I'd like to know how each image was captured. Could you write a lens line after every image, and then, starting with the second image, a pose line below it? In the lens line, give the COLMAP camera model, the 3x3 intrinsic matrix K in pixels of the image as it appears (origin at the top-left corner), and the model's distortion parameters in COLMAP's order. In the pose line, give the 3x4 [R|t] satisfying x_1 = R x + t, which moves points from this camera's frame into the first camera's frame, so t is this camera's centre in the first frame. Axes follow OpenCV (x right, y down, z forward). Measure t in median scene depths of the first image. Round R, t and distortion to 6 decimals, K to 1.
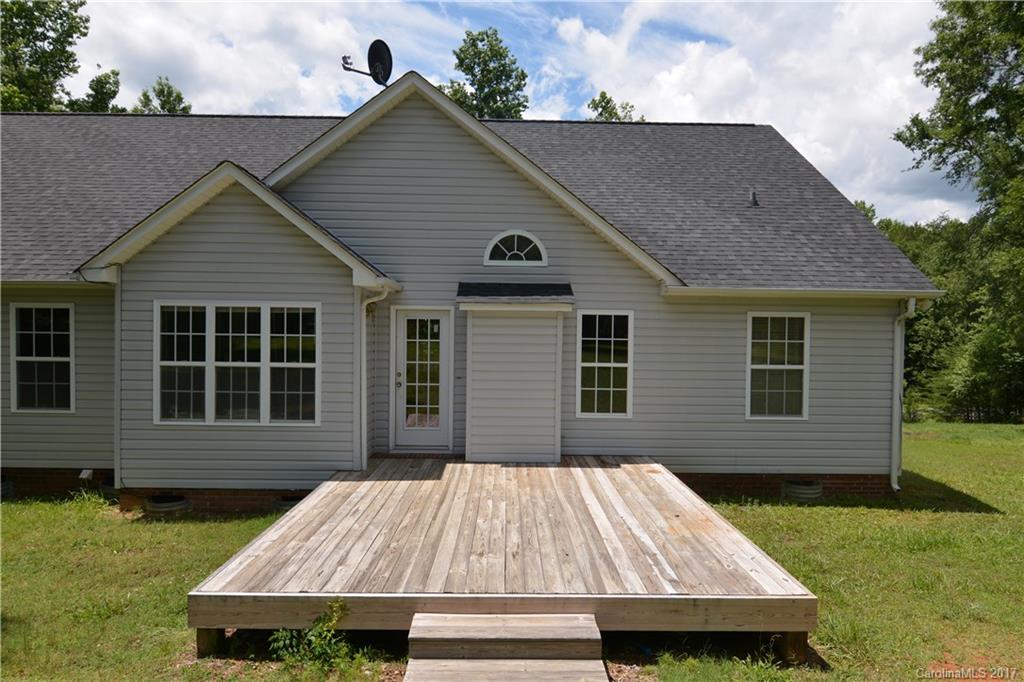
lens RADIAL K [[617.7, 0, 507.7], [0, 617.7, 347.2], [0, 0, 1]] dist [0.002317, -0.022813]
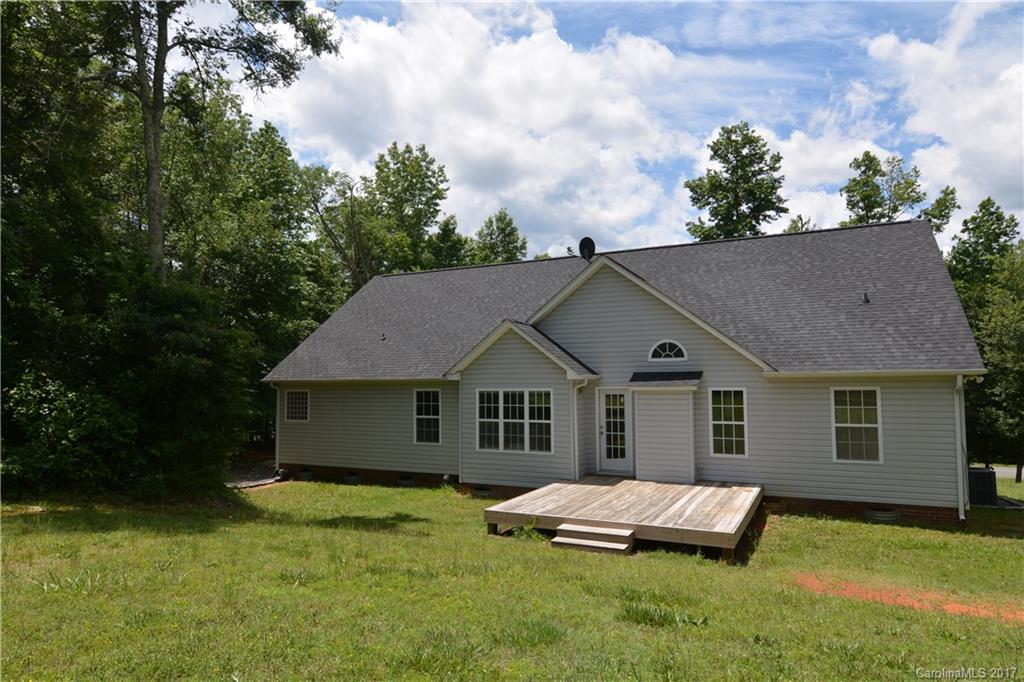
lens RADIAL K [[617.7, 0, 507.7], [0, 617.7, 347.2], [0, 0, 1]] dist [0.002317, -0.022813]
pose [[0.885660, -0.047057, -0.461943, 0.393978], [0.006660, 0.996036, -0.088696, -0.026556], [0.464286, 0.075478, 0.882463, -0.640729]]
